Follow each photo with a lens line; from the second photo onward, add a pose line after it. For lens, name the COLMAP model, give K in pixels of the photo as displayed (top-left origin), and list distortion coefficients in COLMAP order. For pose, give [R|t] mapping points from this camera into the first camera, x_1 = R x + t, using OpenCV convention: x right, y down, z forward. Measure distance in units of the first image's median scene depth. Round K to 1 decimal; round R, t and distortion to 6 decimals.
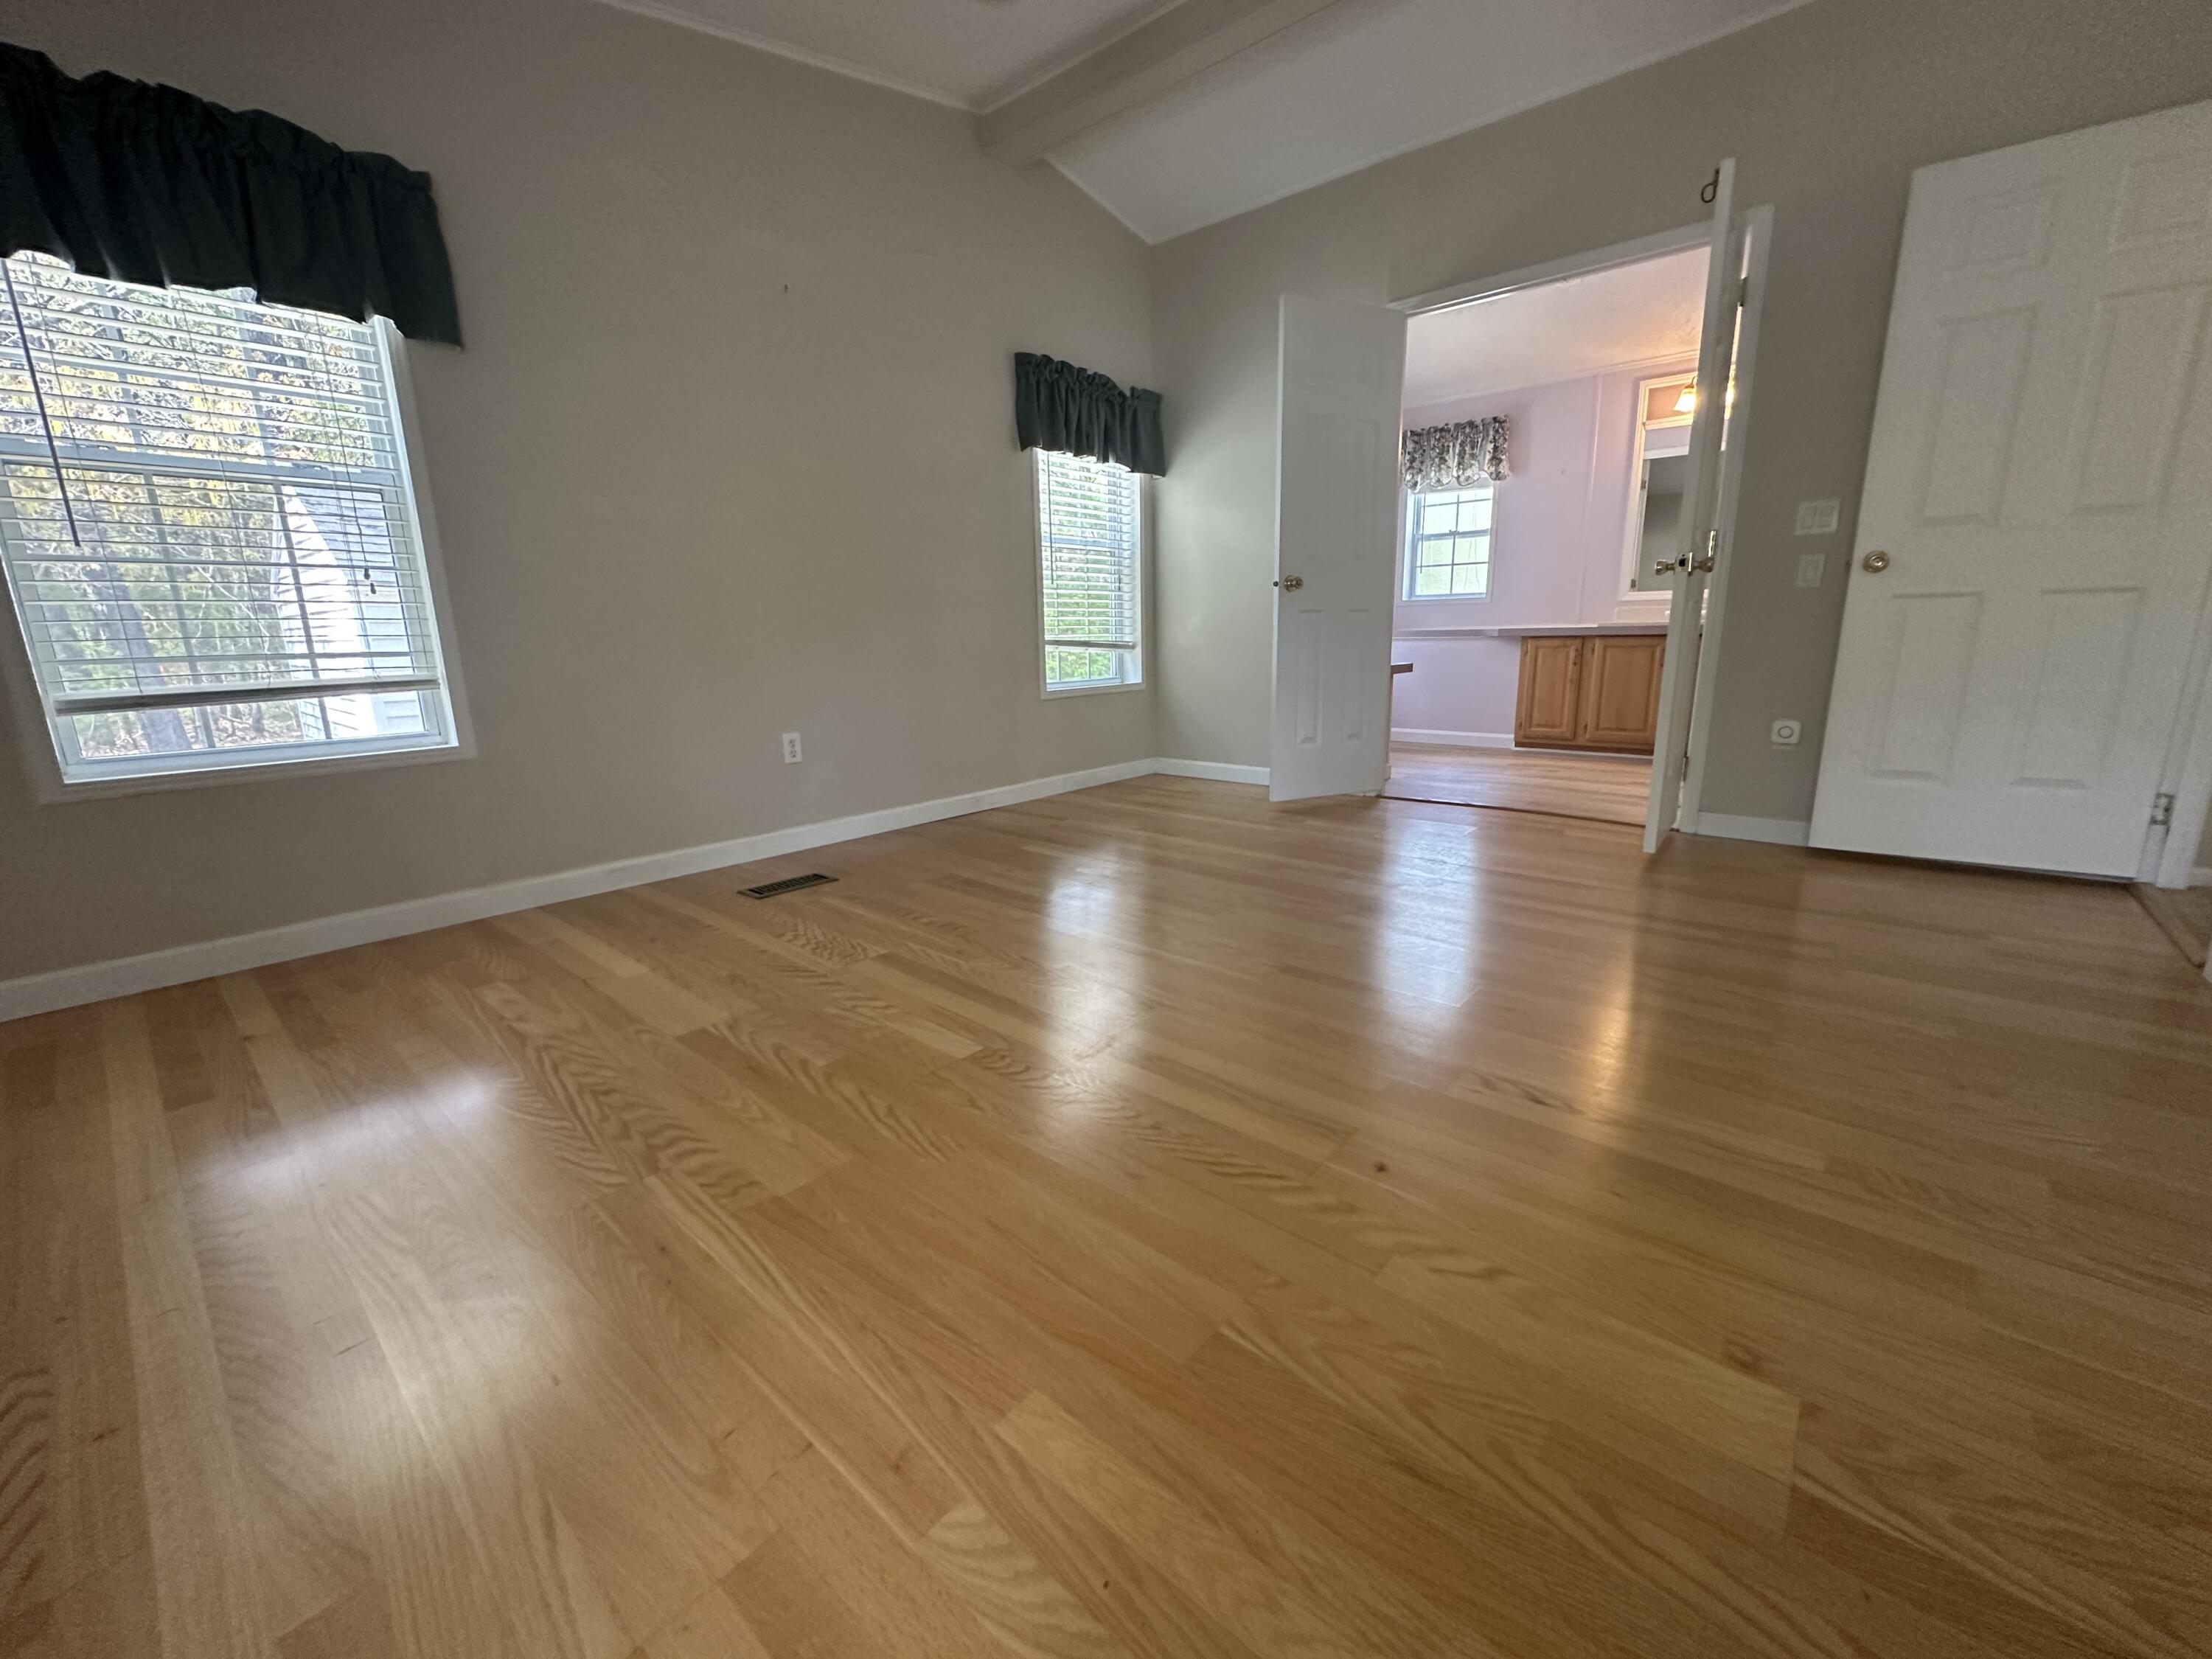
lens RADIAL K [[885.2, 0, 1102.8], [0, 885.2, 827.7], [0, 0, 1]] dist [0.001660, -0.000311]
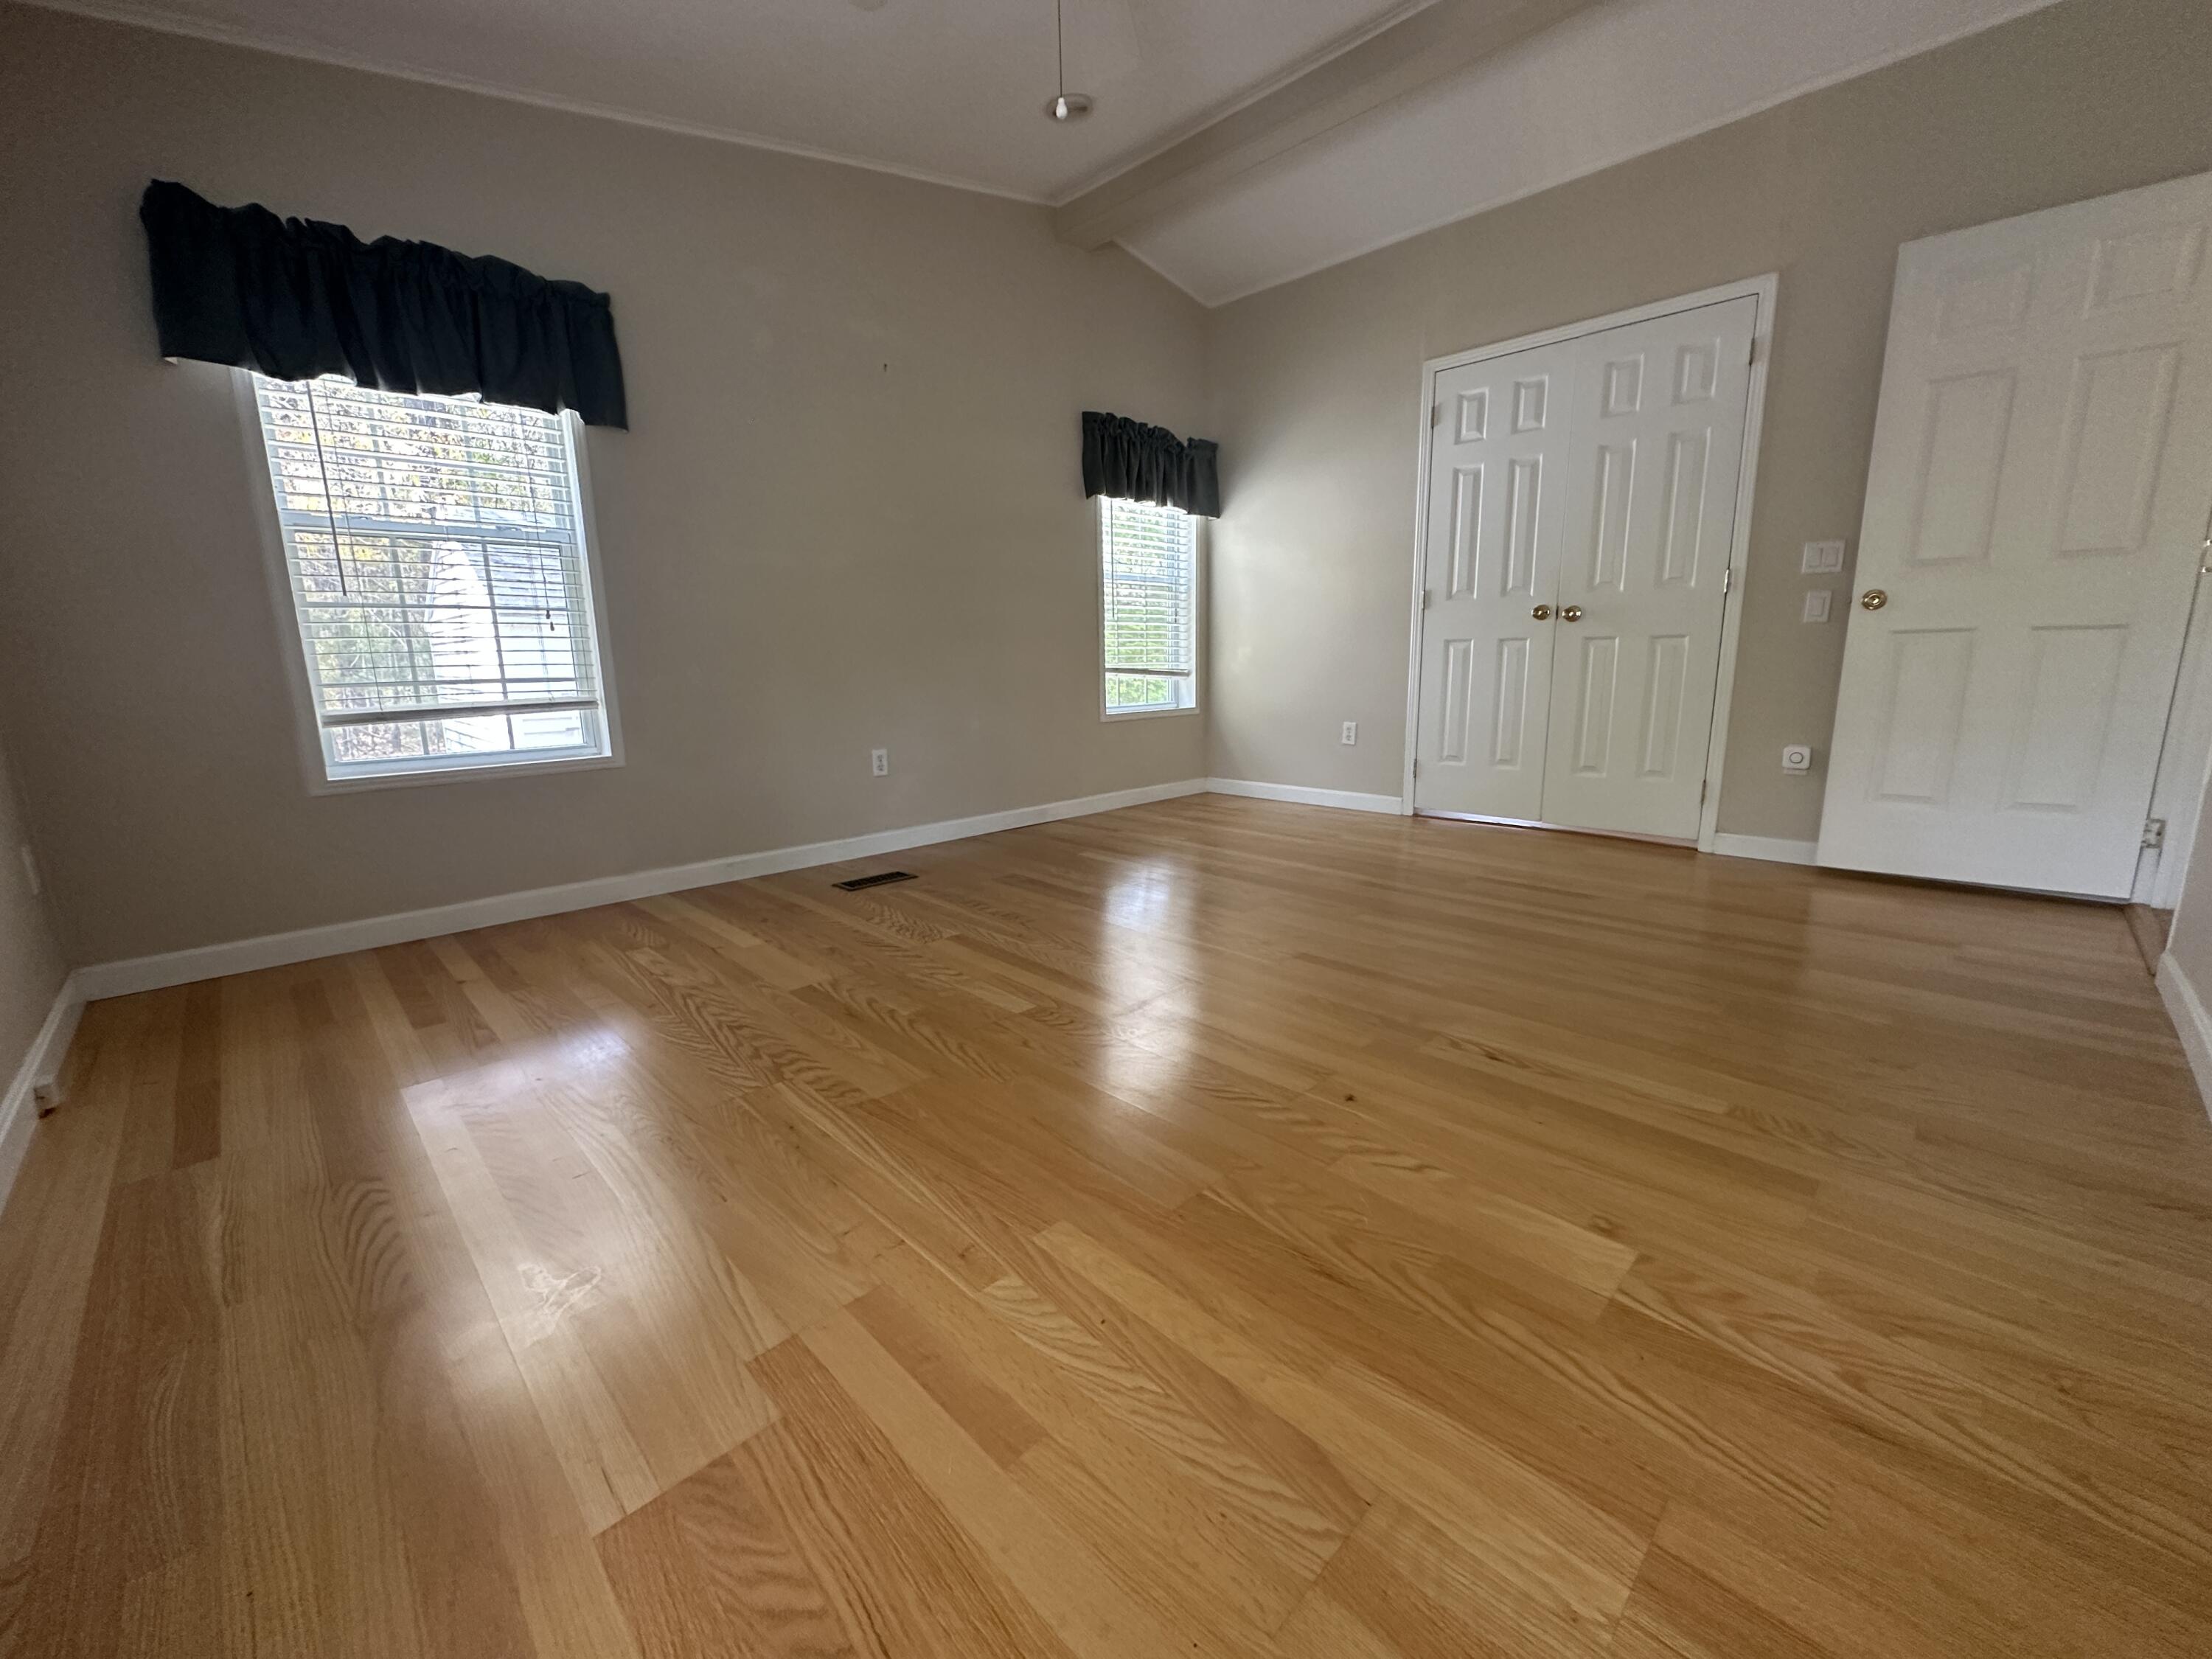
lens RADIAL K [[885.2, 0, 1102.9], [0, 885.2, 829.1], [0, 0, 1]] dist [0.001660, -0.000311]
pose [[0.996937, 0.017006, -0.076336, 0.038429], [-0.018942, 0.999515, -0.024714, 0.029939], [0.075878, 0.026084, 0.996776, -0.179756]]
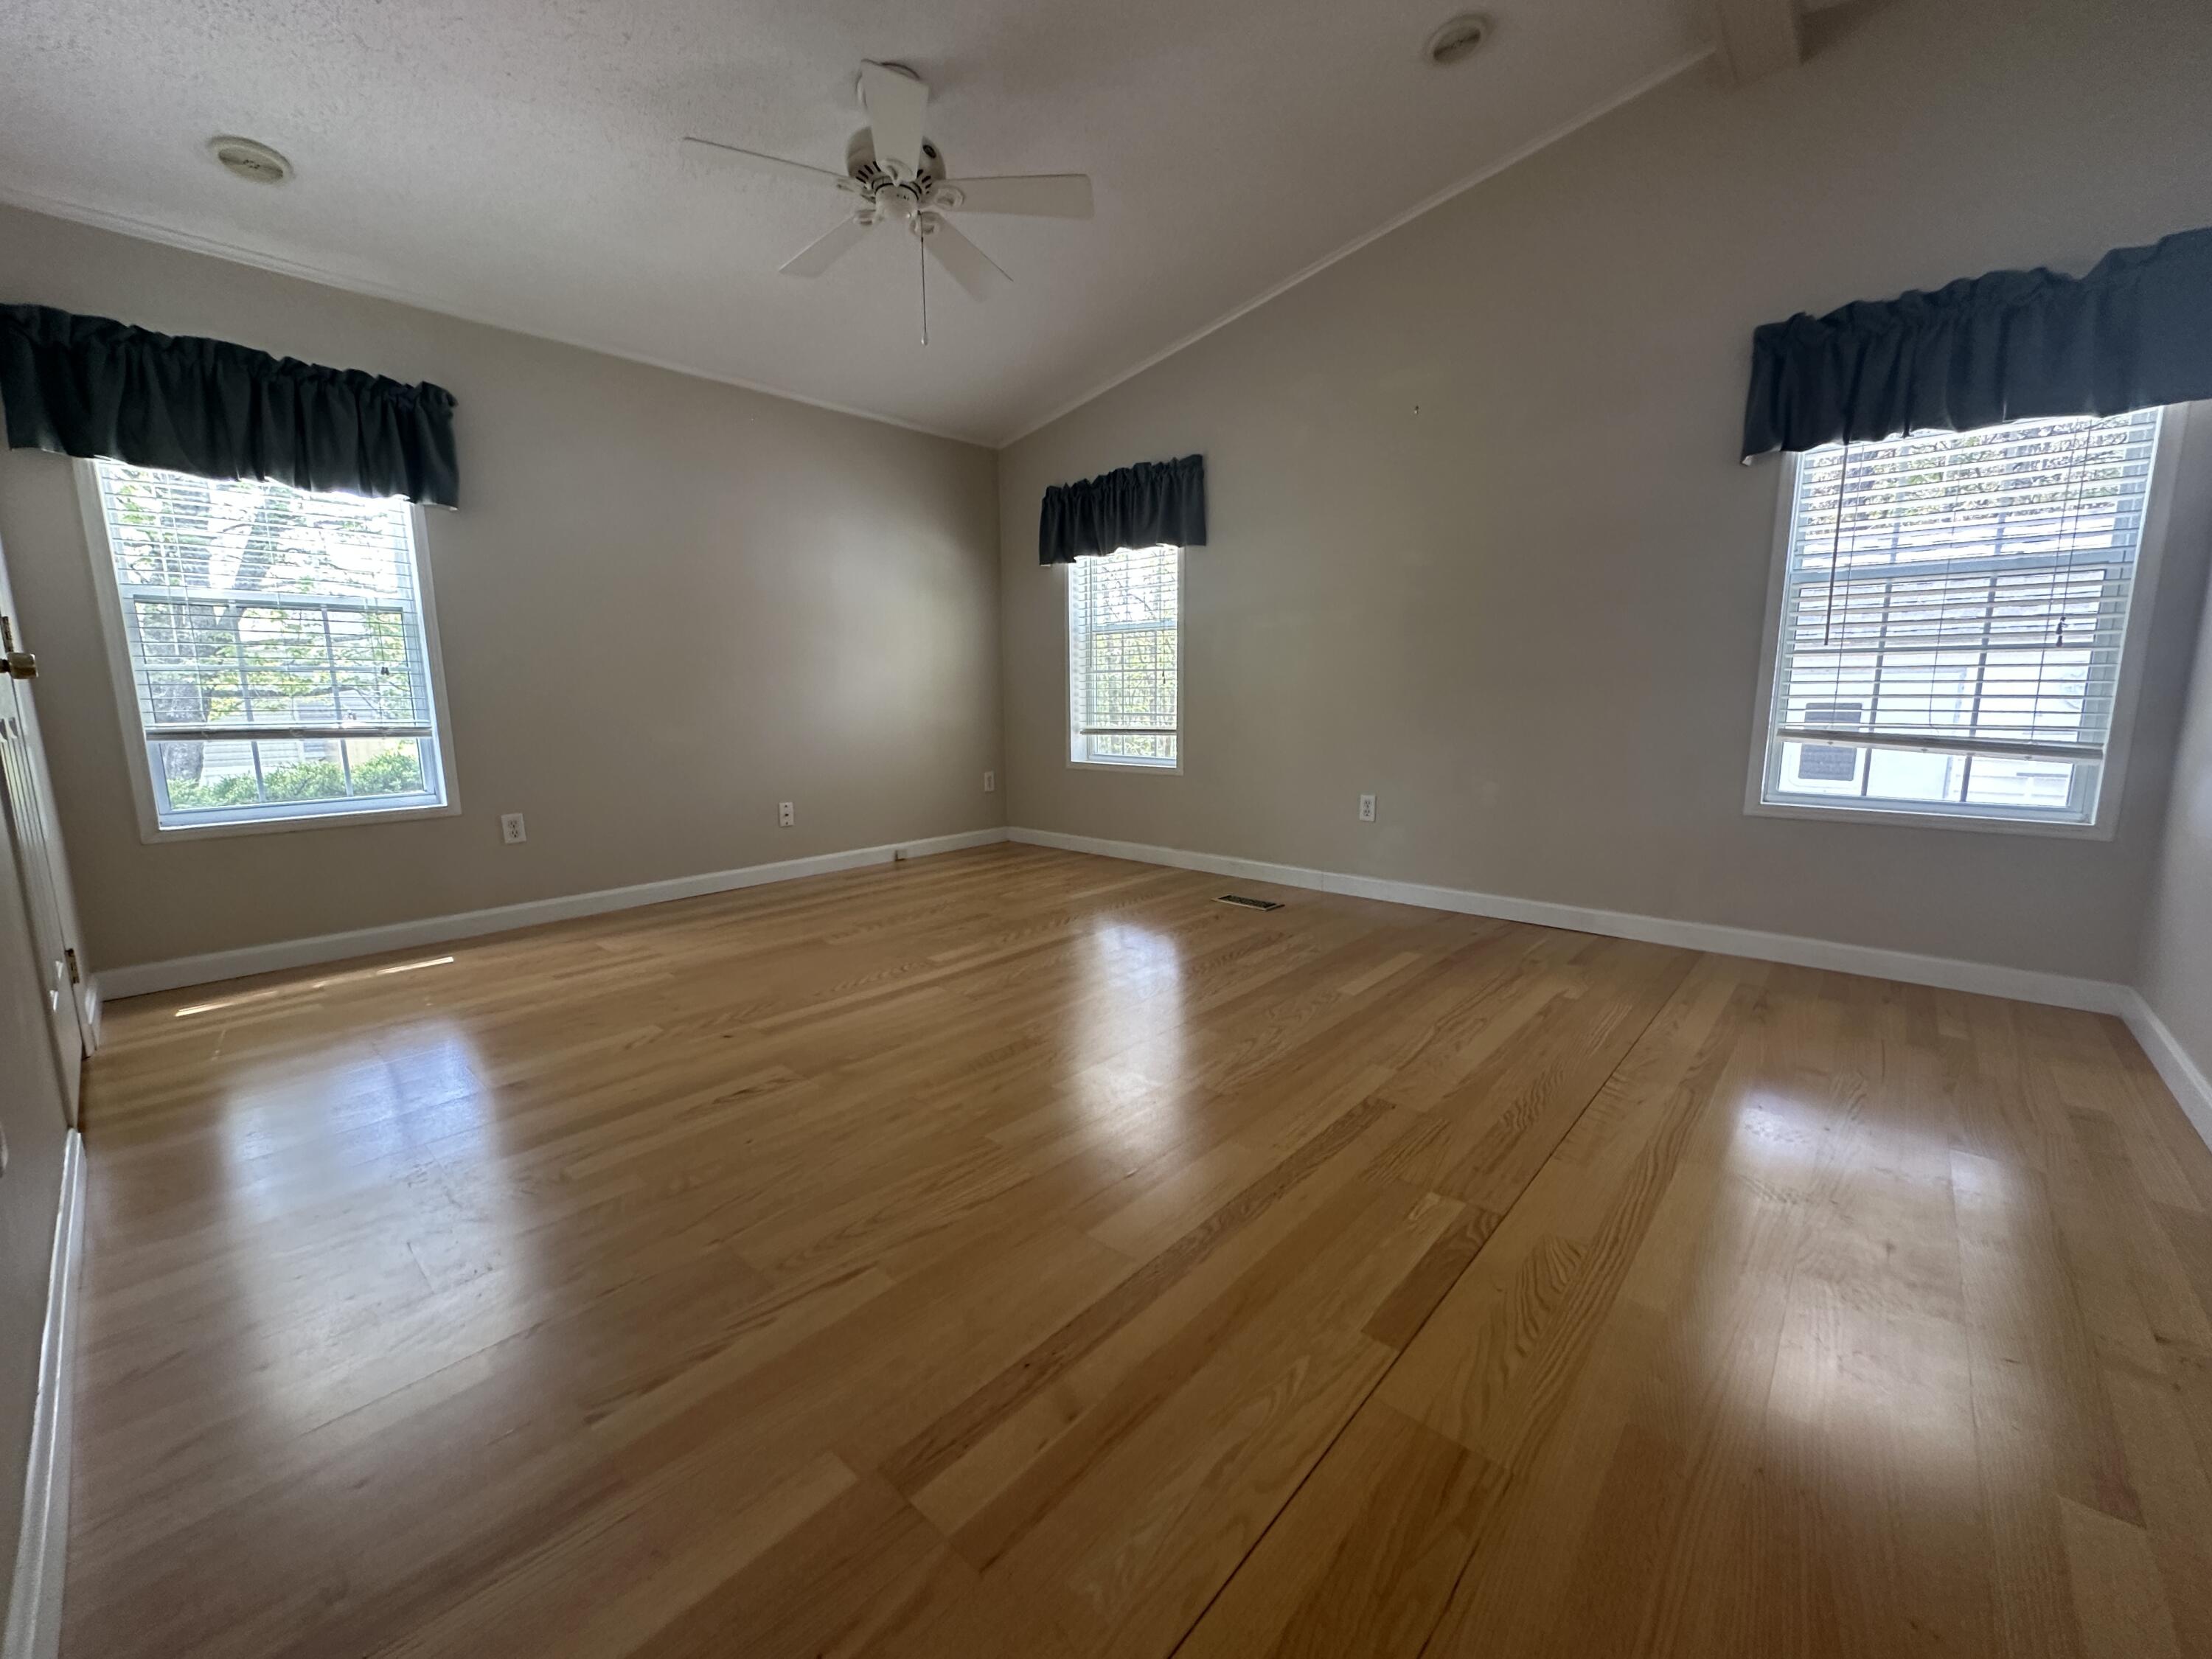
lens RADIAL K [[885.2, 0, 1092.9], [0, 885.2, 815.7], [0, 0, 1]] dist [0.001660, -0.000311]
pose [[-0.024046, 0.155996, -0.987465, 1.278734], [-0.211961, 0.964498, 0.157530, -0.300897], [0.976982, 0.213092, 0.009872, 1.048328]]
